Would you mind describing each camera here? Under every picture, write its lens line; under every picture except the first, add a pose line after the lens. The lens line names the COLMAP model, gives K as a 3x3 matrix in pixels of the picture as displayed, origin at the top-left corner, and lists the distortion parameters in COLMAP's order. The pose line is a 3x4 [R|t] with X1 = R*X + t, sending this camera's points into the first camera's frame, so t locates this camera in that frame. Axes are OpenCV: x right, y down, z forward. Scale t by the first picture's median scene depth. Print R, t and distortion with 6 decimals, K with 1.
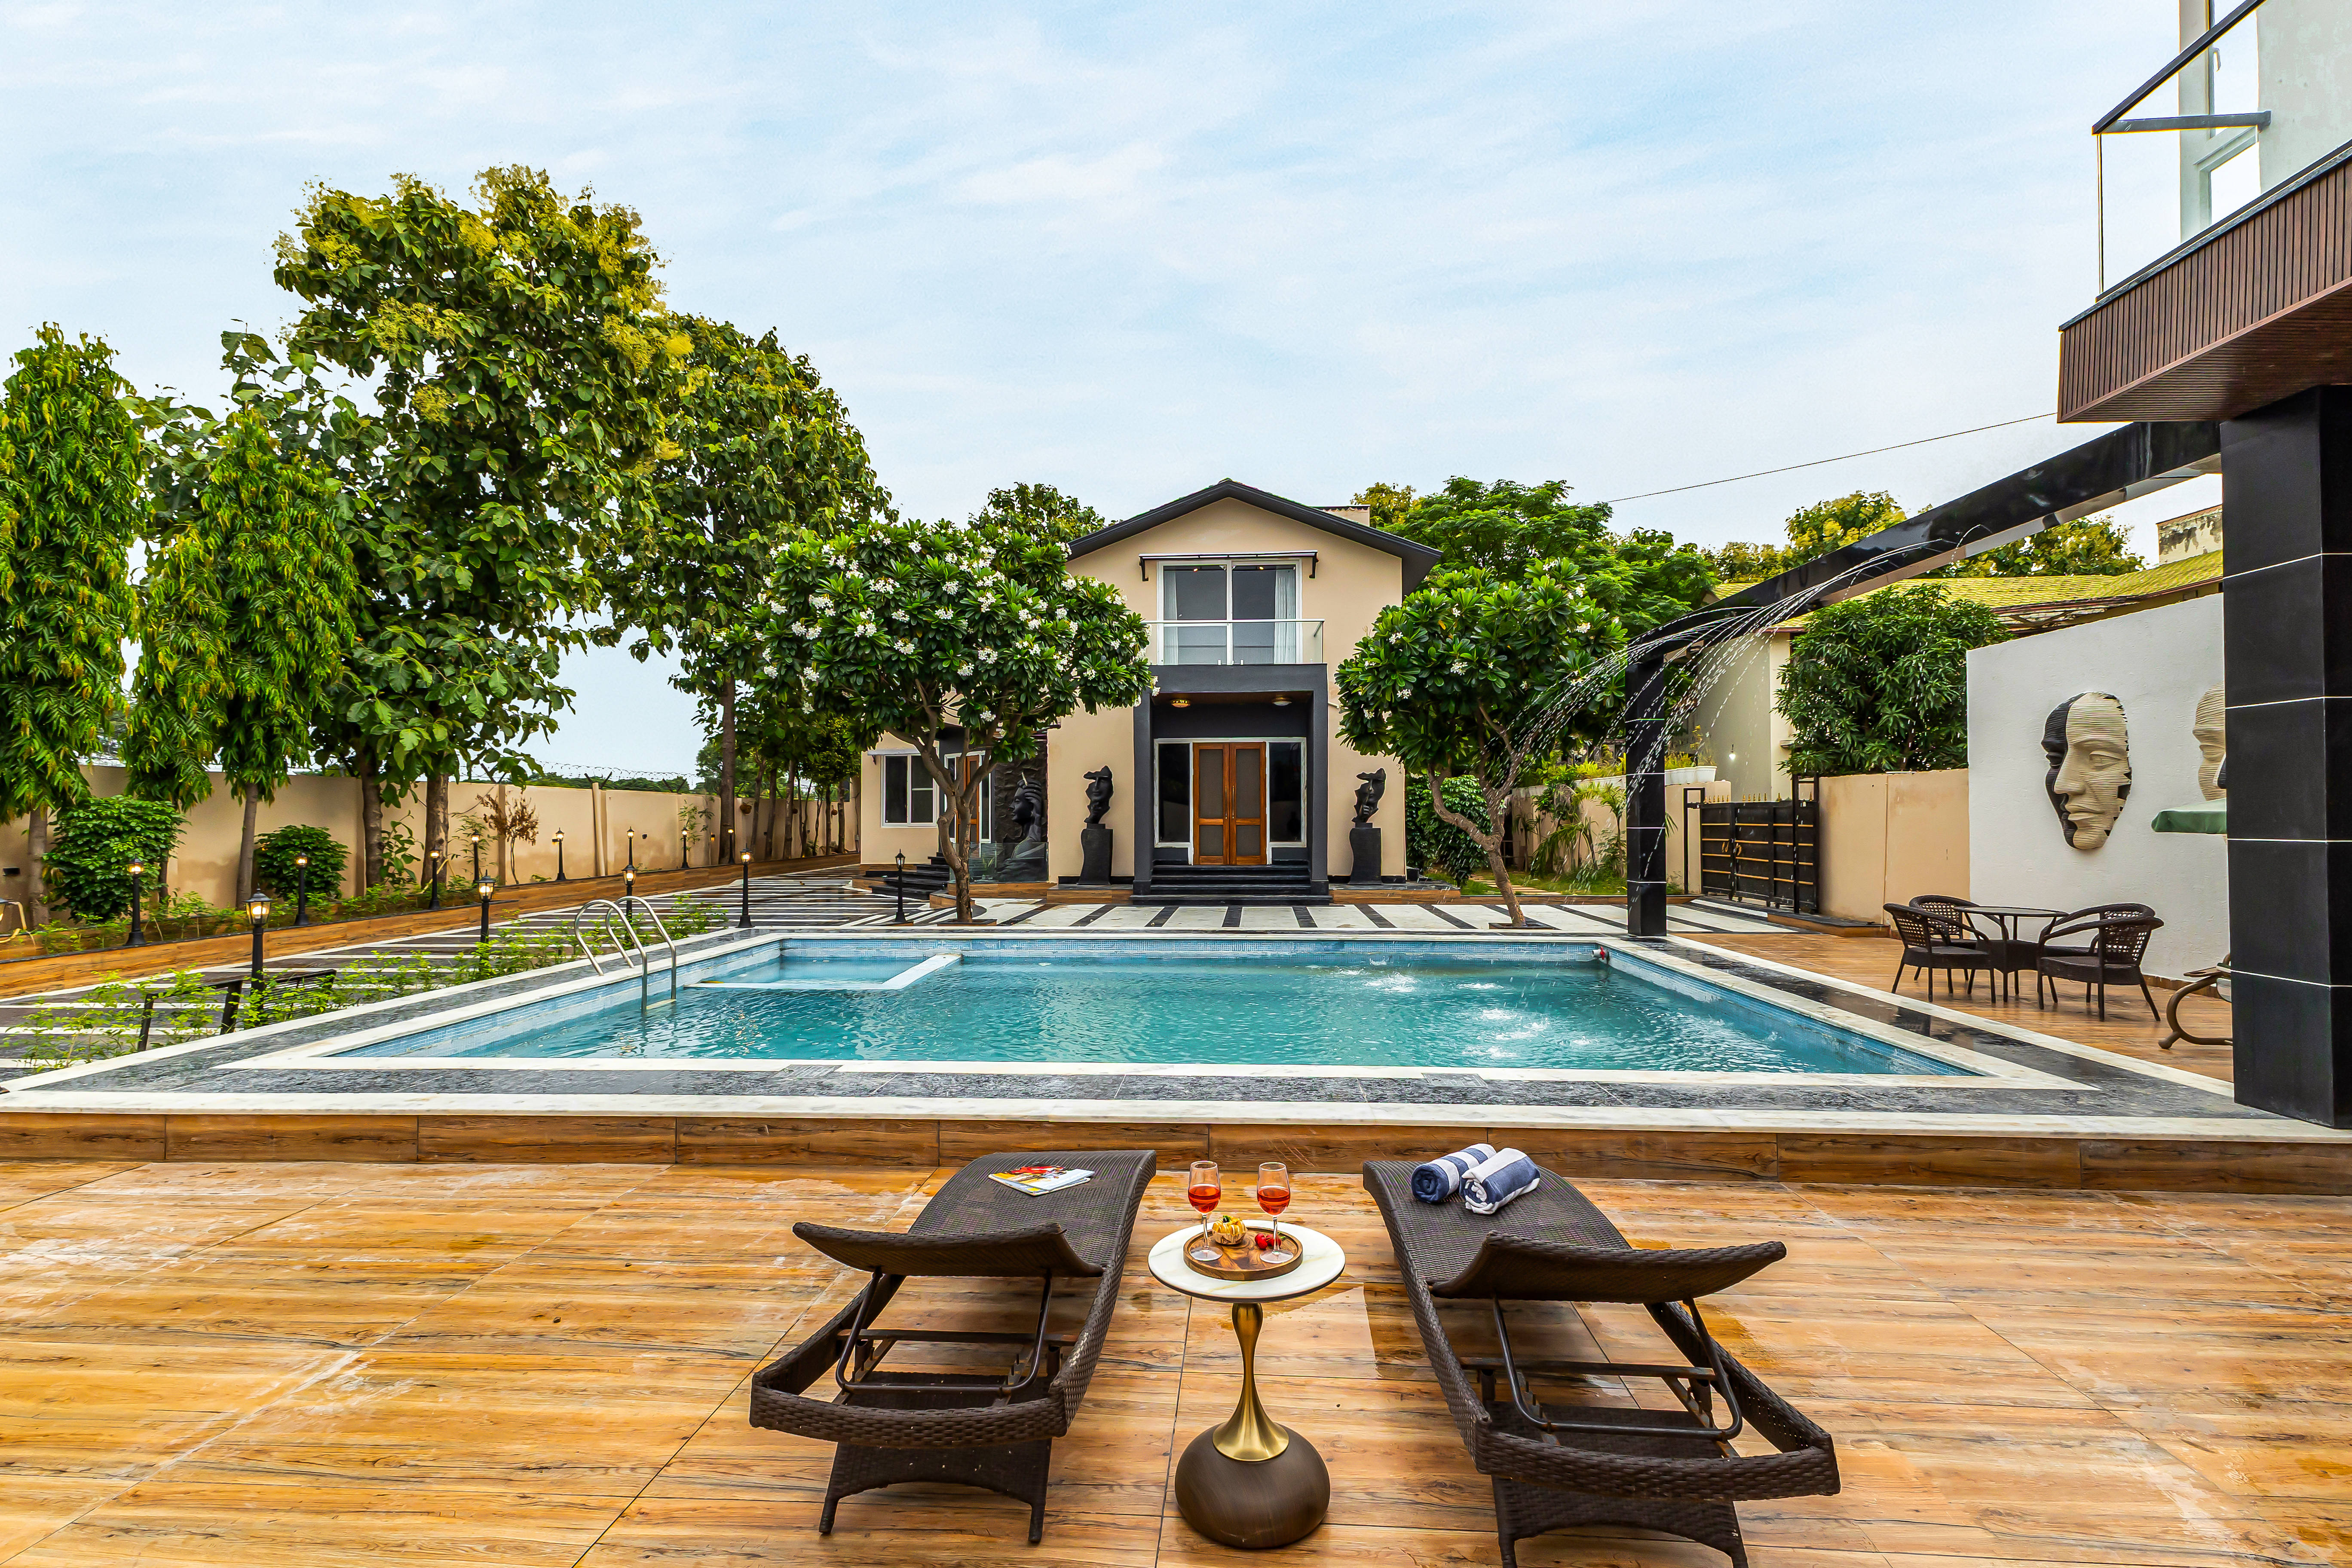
lens RADIAL K [[1054.3, 0, 1179.3], [0, 1054.3, 804.4], [0, 0, 1]] dist [0.002269, 0.000311]
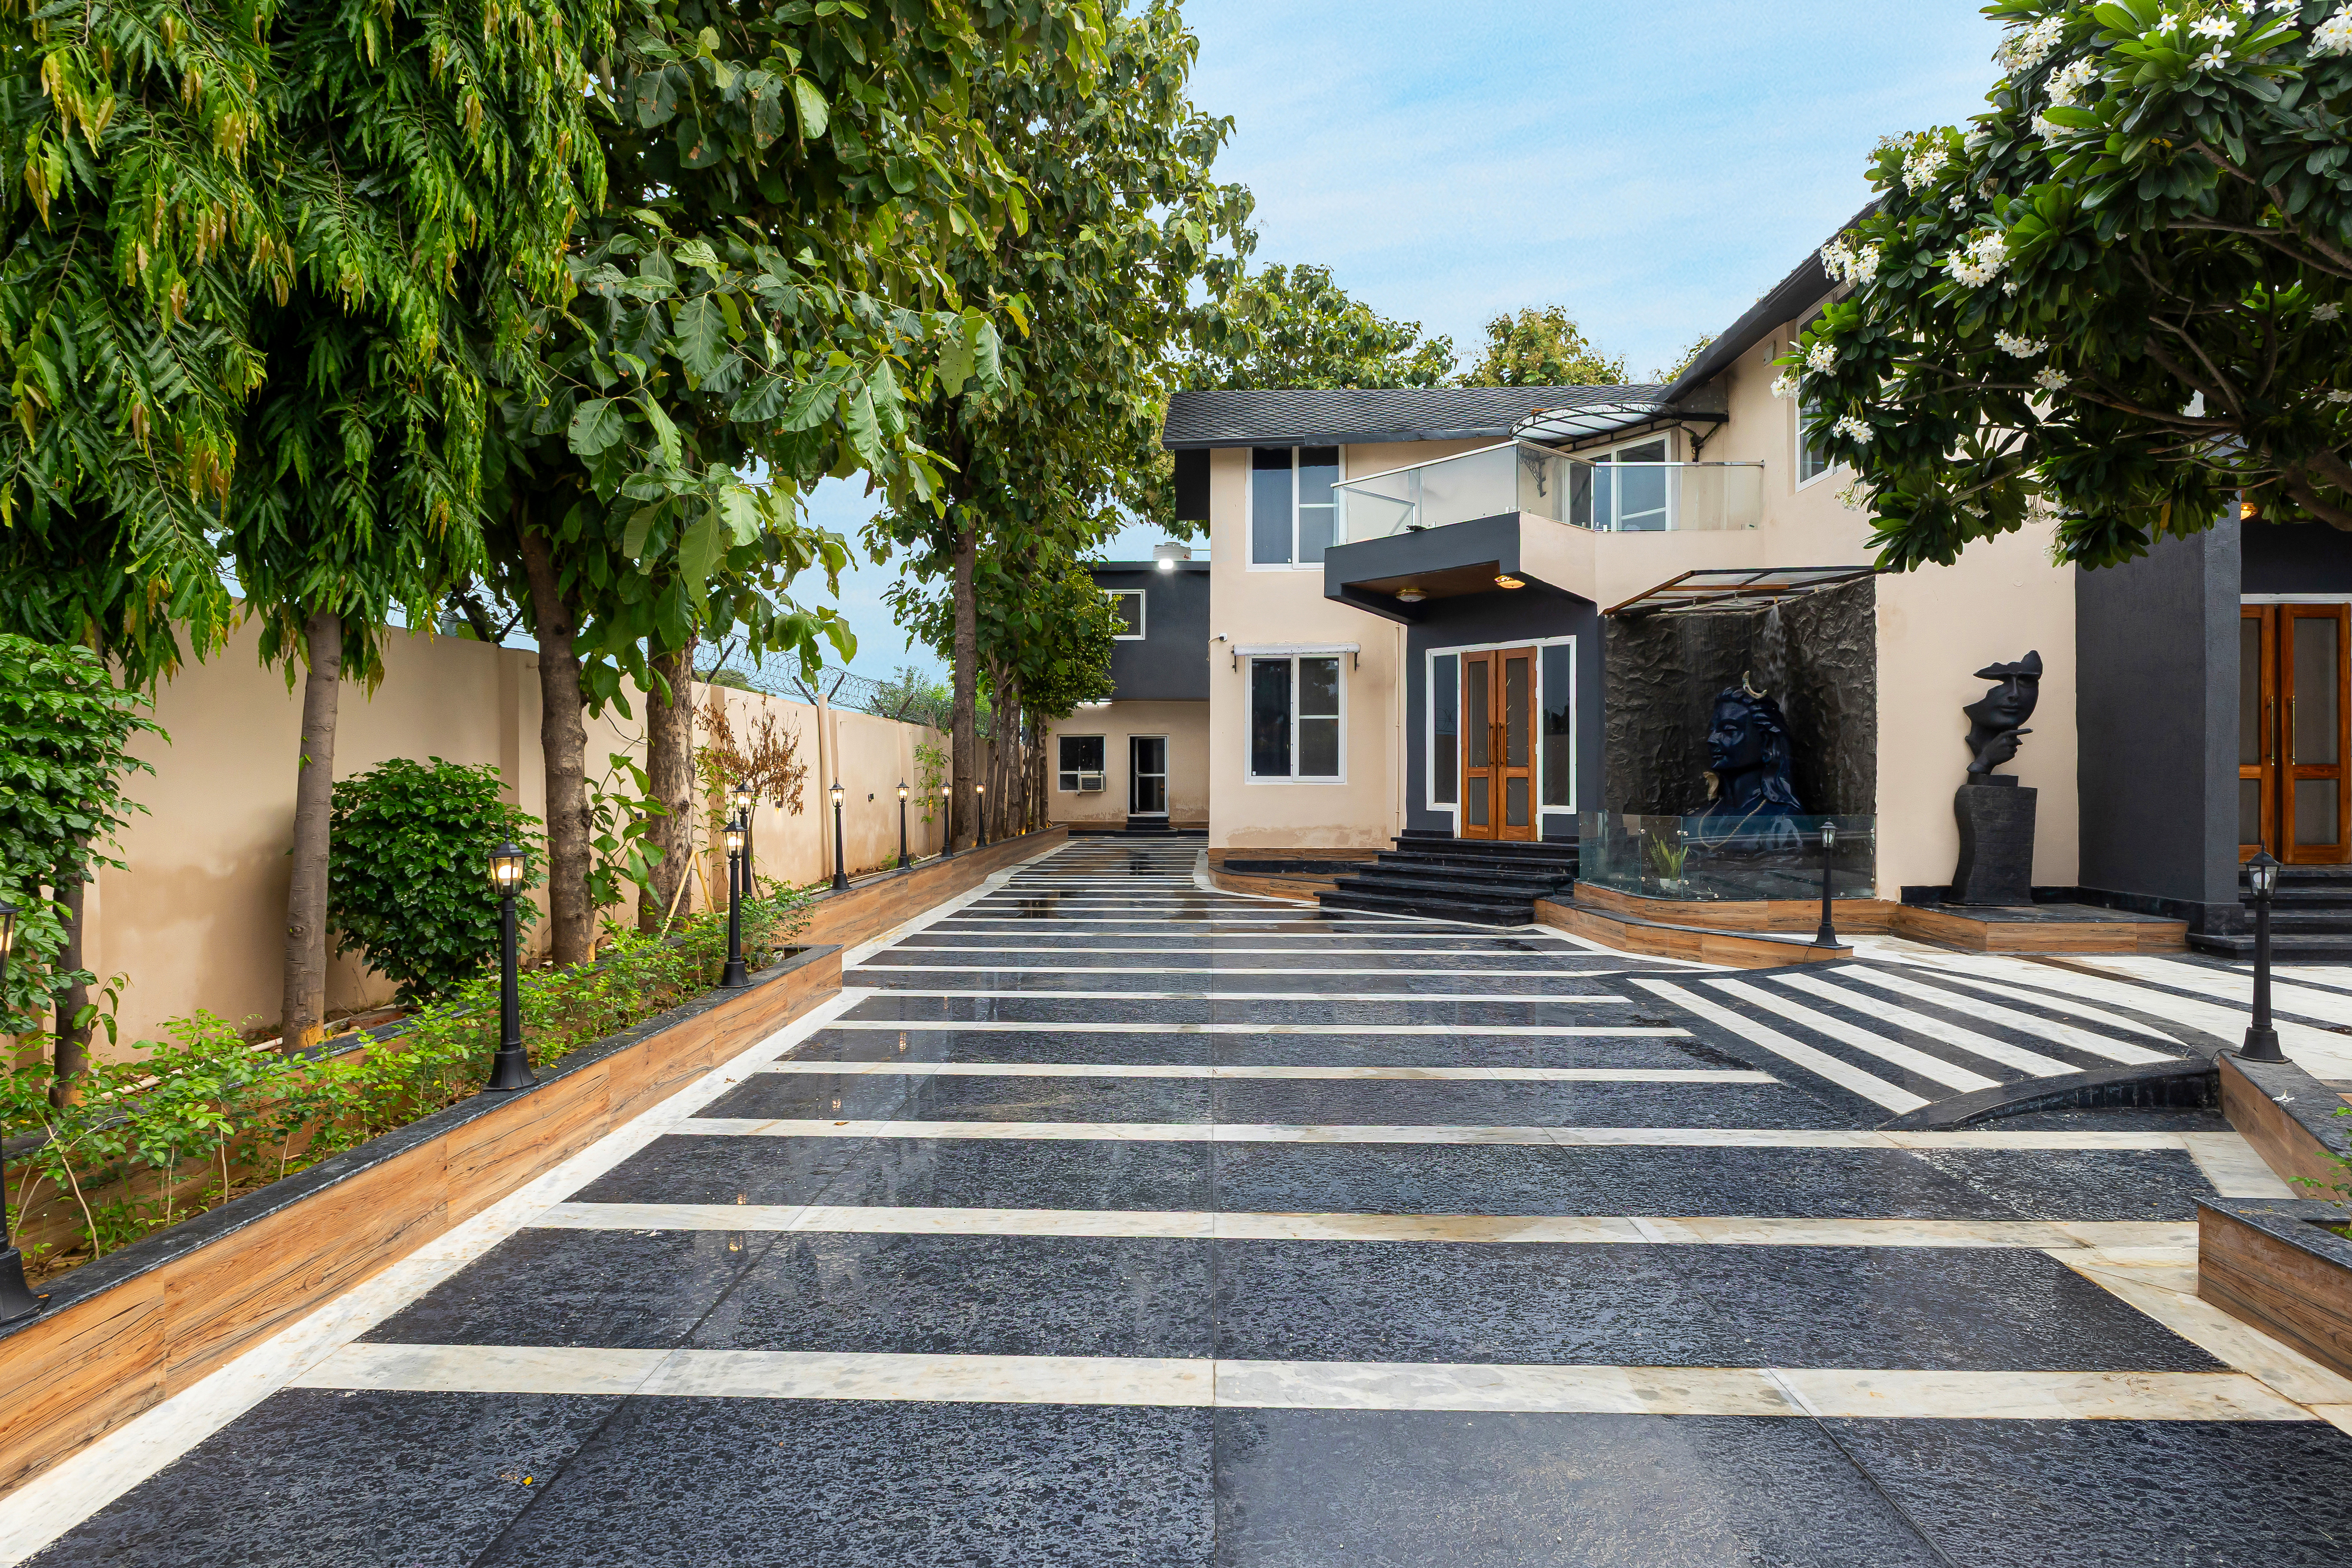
lens RADIAL K [[1263.8, 0, 1176.0], [0, 1263.8, 784.0], [0, 0, 1]] dist [-0.001155, 0.000258]
pose [[0.999988, 0.004889, -0.000100, -0.575712], [-0.004887, 0.999881, 0.014607, 0.020548], [0.000172, -0.014606, 0.999893, 0.576747]]
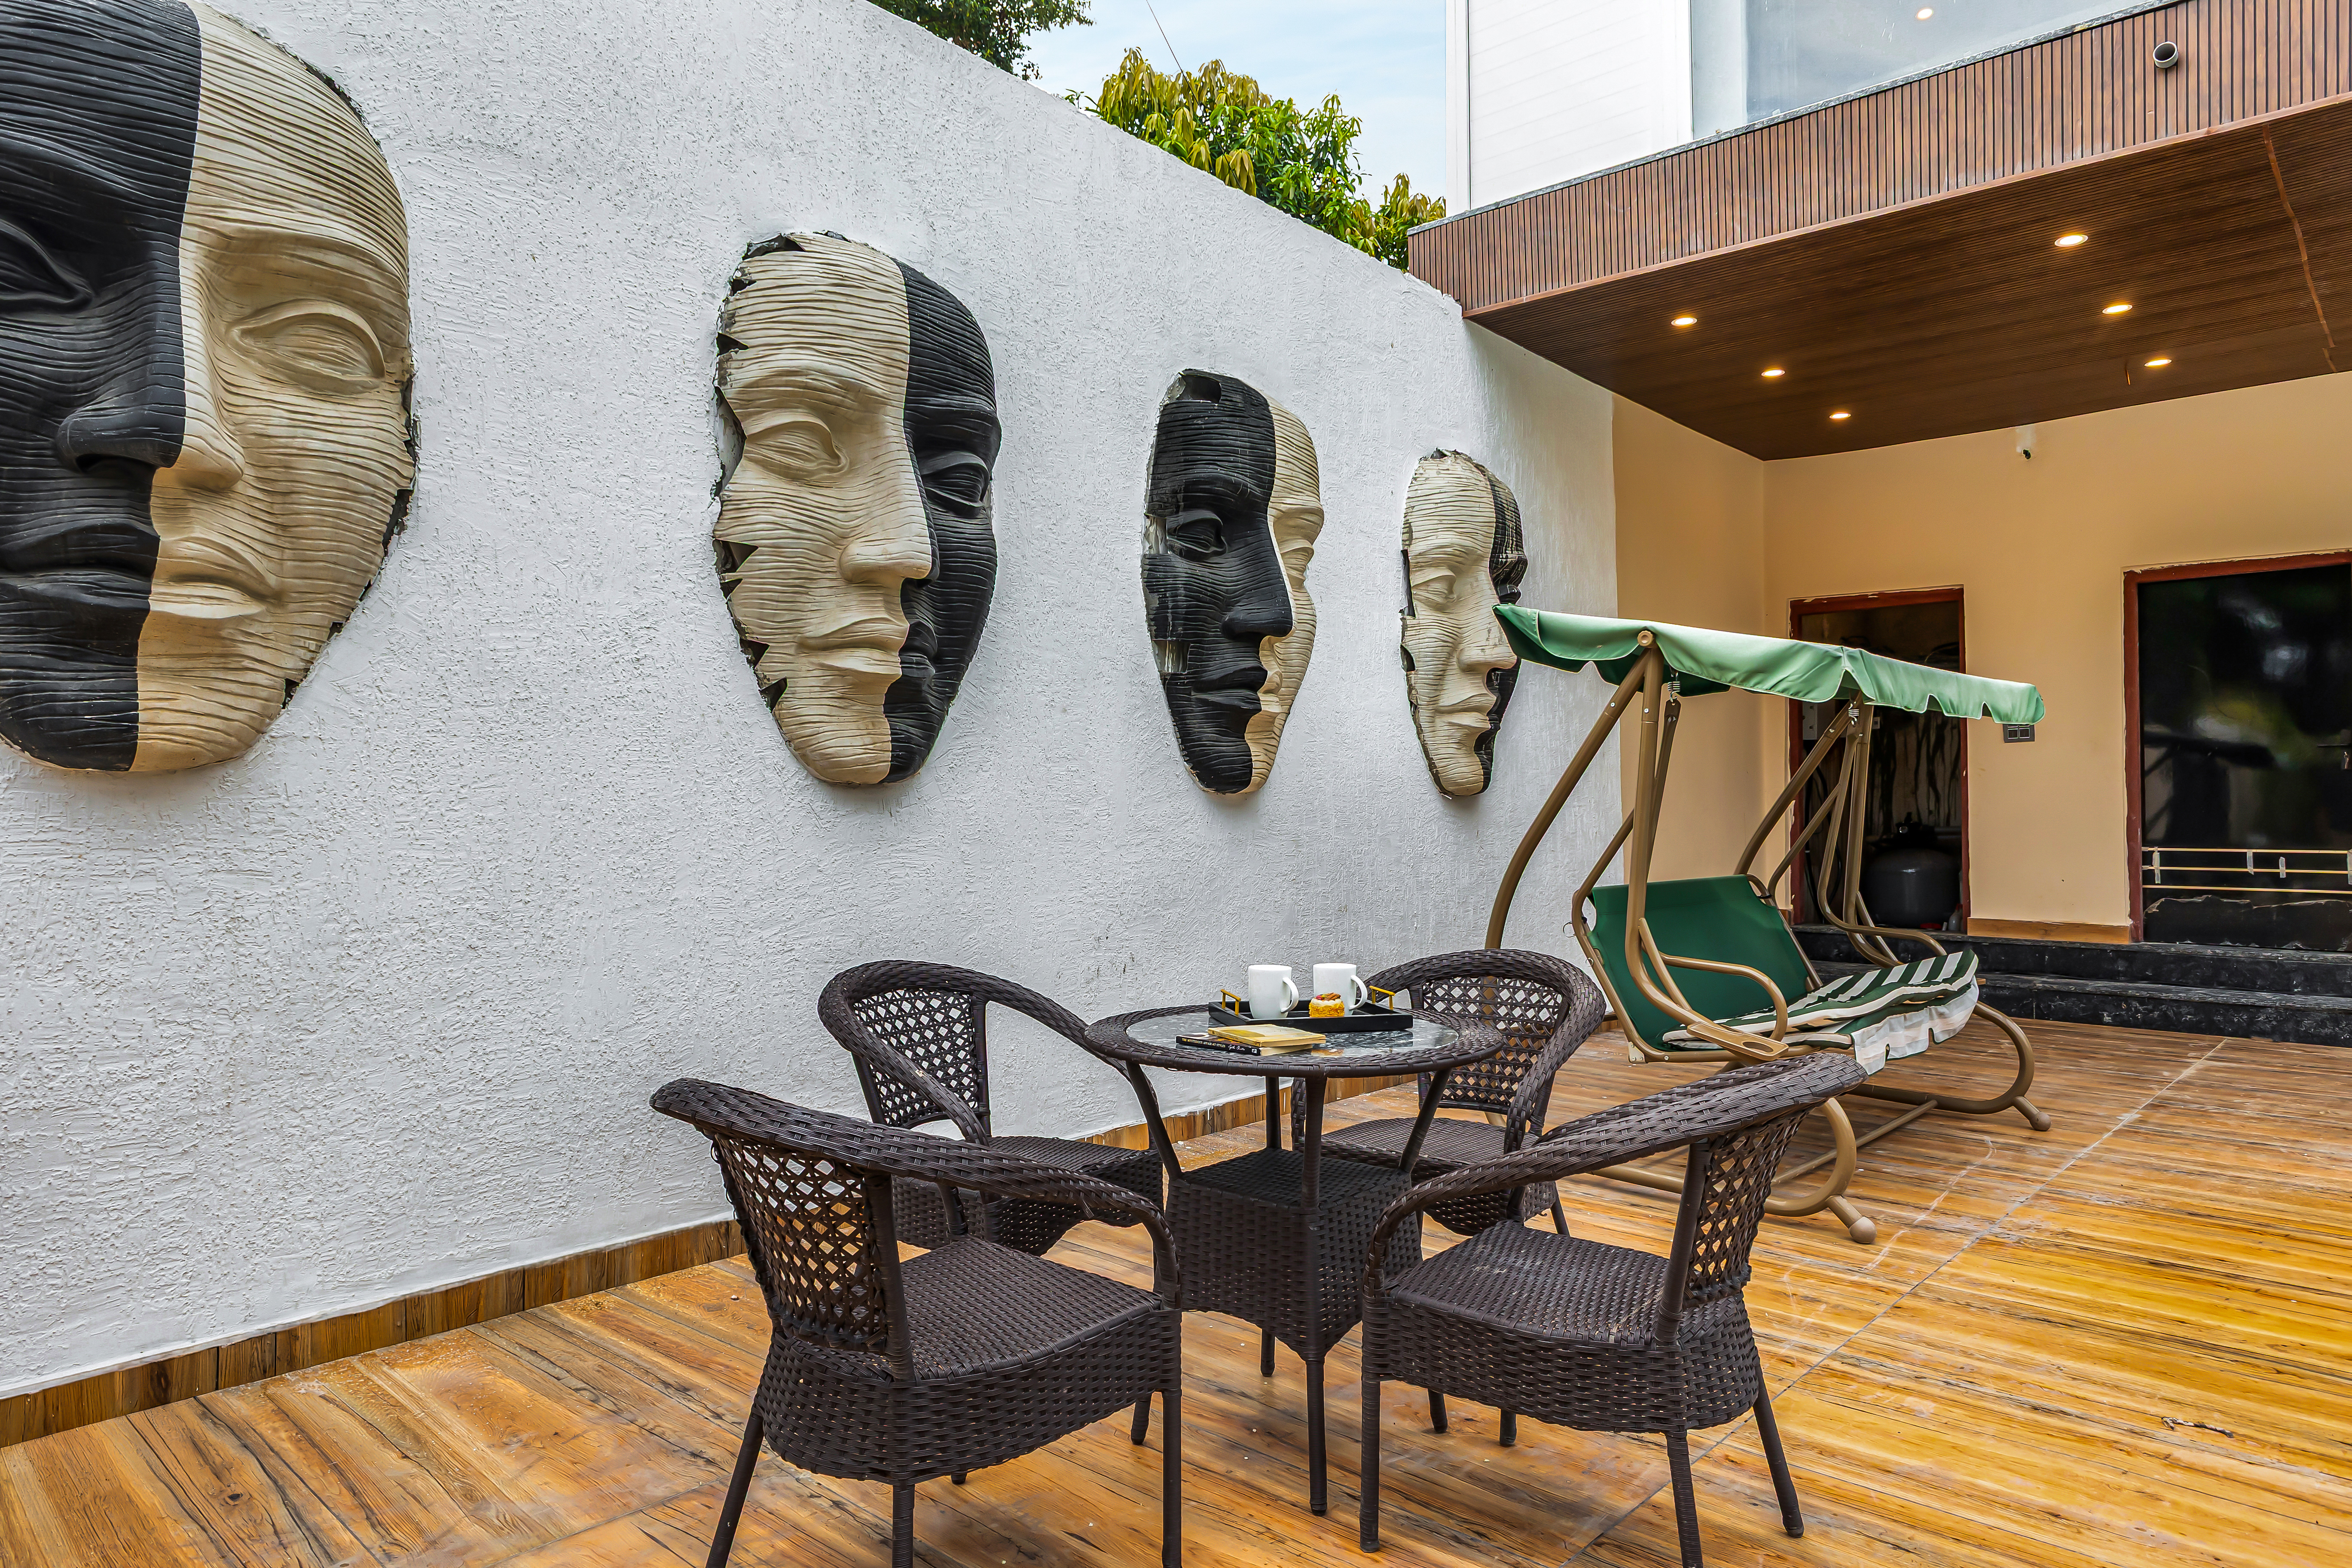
lens RADIAL K [[1413.6, 0, 1176.0], [0, 1413.6, 784.0], [0, 0, 1]] dist [0.000276, -0.000019]
pose [[-0.768498, 0.017004, 0.639627, 0.362235], [-0.006221, 0.999401, -0.034043, 0.035004], [-0.639822, -0.030141, -0.767932, 0.716926]]
